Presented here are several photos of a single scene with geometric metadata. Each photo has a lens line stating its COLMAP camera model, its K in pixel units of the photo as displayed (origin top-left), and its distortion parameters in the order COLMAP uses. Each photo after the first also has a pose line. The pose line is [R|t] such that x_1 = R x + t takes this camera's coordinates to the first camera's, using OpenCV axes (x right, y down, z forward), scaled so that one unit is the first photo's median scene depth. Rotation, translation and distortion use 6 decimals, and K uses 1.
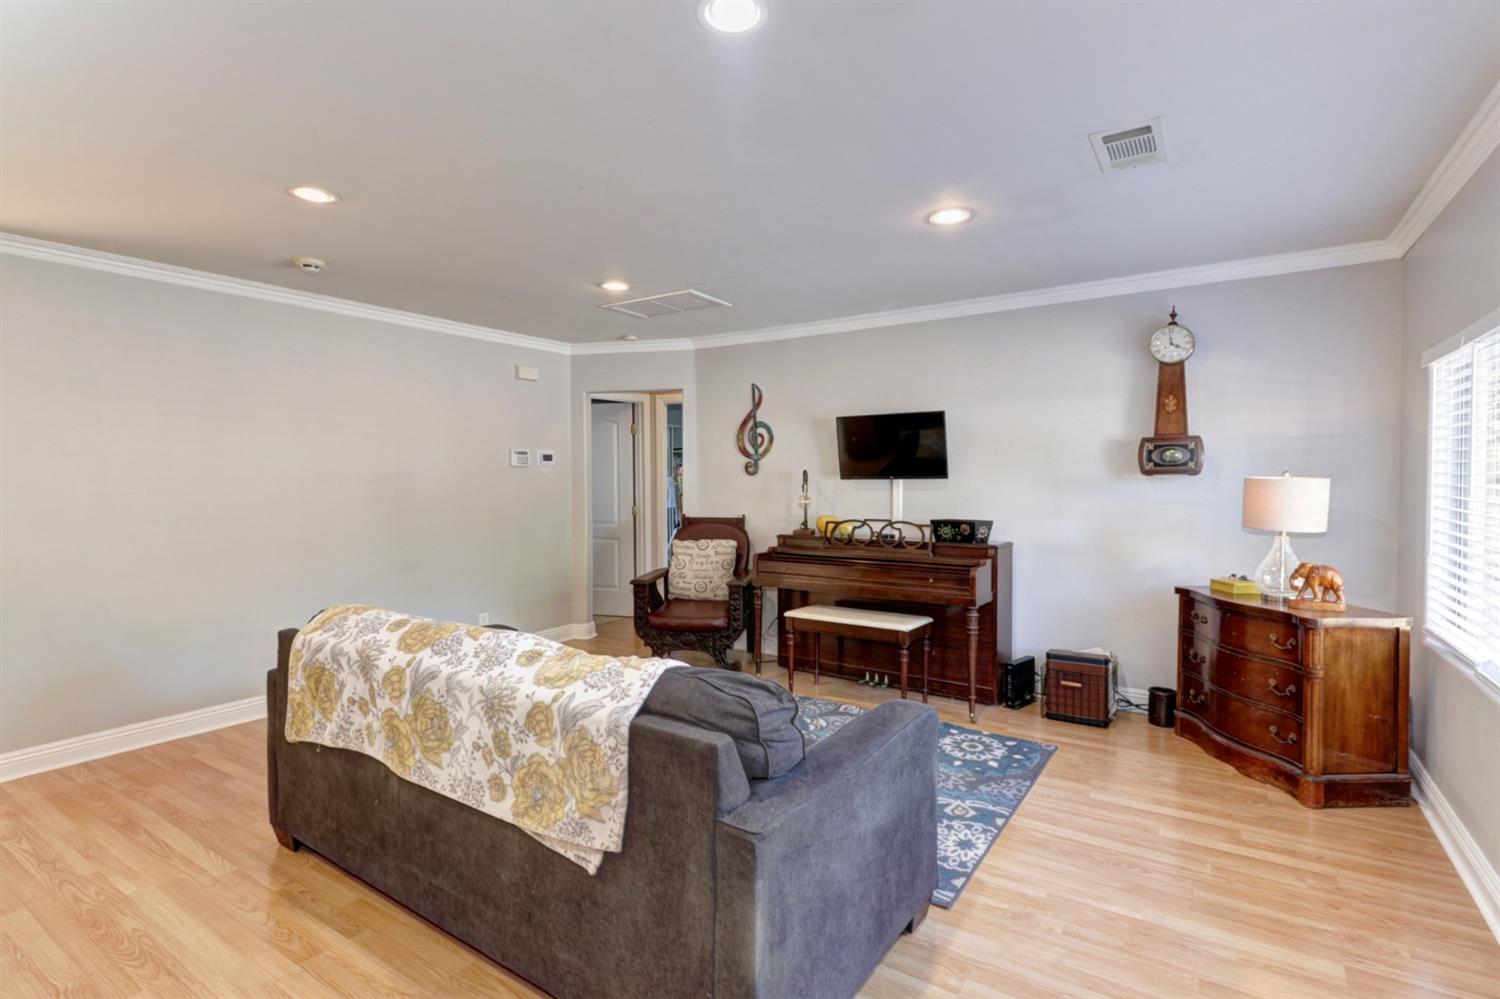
lens RADIAL K [[692.5, 0, 758.1], [0, 692.5, 488.4], [0, 0, 1]] dist [0.012276, -0.000029]
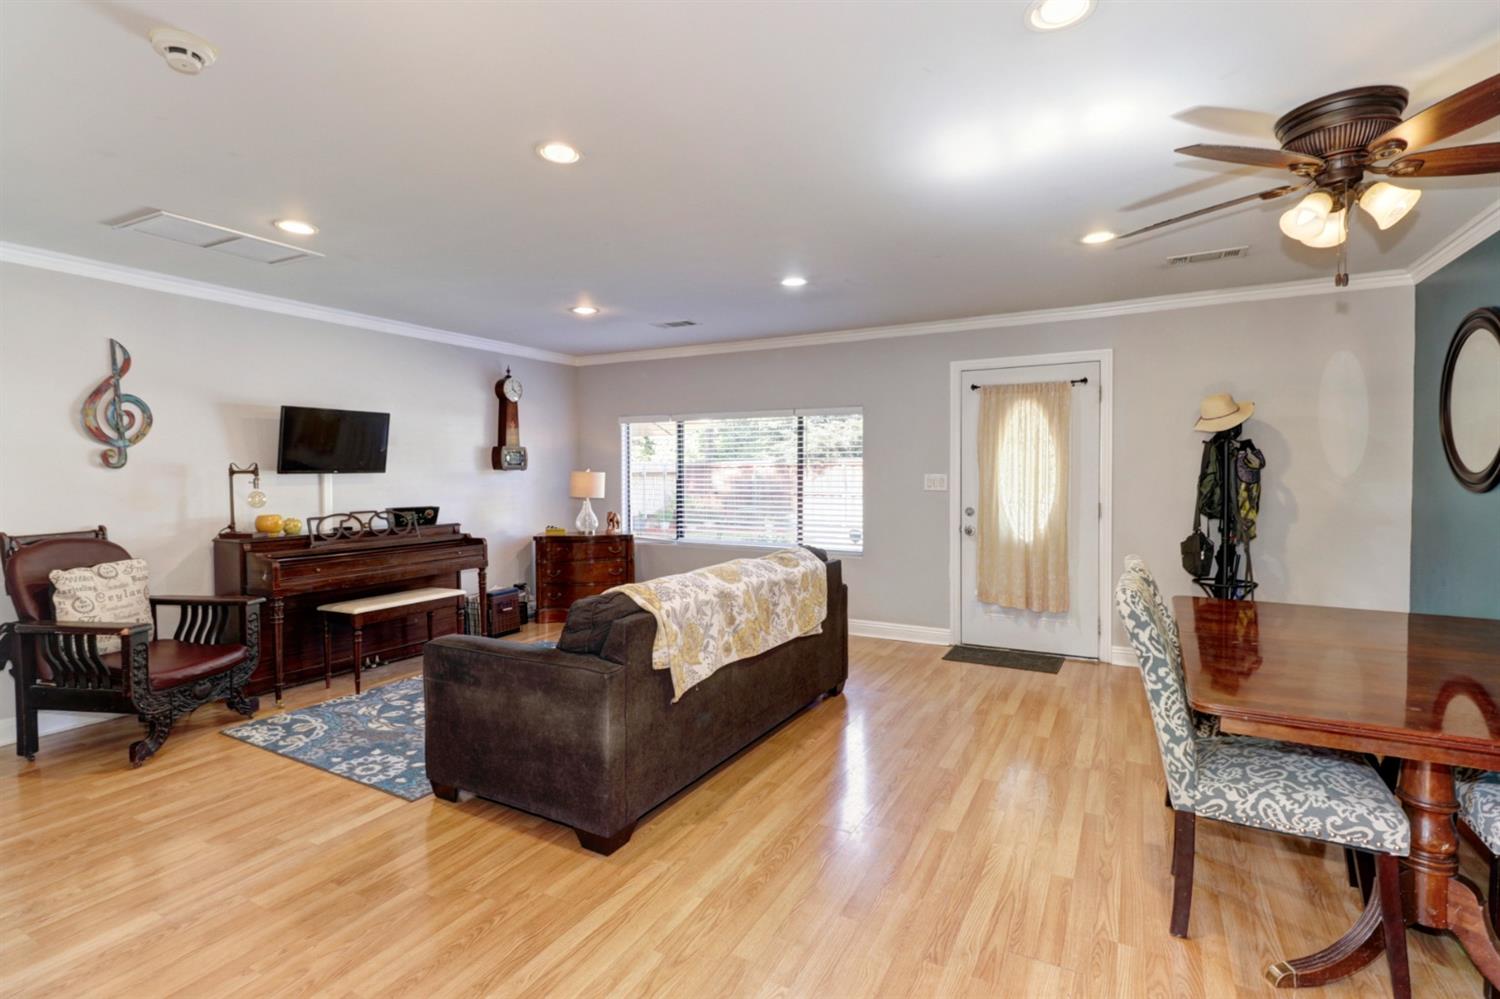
lens RADIAL K [[731.0, 0, 713.9], [0, 731.0, 492.9], [0, 0, 1]] dist [0.002327, -0.001021]
pose [[-0.041858, -0.024502, 0.998823, -0.897969], [0.021562, 0.999444, 0.025421, 0.000053], [-0.998891, 0.022600, -0.041307, 0.481573]]
